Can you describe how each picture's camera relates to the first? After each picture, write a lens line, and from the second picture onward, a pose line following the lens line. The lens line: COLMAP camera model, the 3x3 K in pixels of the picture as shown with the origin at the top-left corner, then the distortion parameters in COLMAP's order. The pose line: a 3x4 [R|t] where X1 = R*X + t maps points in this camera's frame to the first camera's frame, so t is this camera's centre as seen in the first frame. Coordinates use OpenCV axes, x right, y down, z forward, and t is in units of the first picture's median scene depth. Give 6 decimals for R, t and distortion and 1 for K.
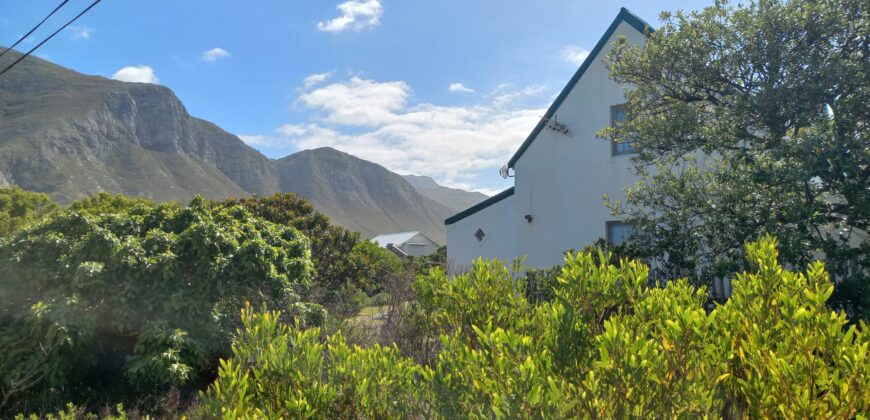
lens RADIAL K [[632.1, 0, 435.0], [0, 632.1, 210.6], [0, 0, 1]] dist [0.013293, -0.006006]
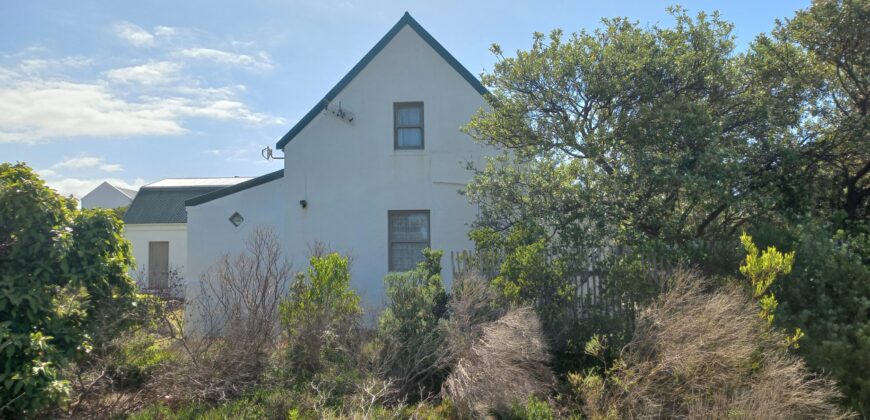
lens RADIAL K [[632.1, 0, 433.4], [0, 632.1, 210.1], [0, 0, 1]] dist [0.013293, -0.006006]
pose [[0.775343, 0.058806, 0.628797, -0.281147], [-0.061544, 0.997952, -0.017442, 0.024706], [-0.628535, -0.025175, 0.777374, 0.120183]]
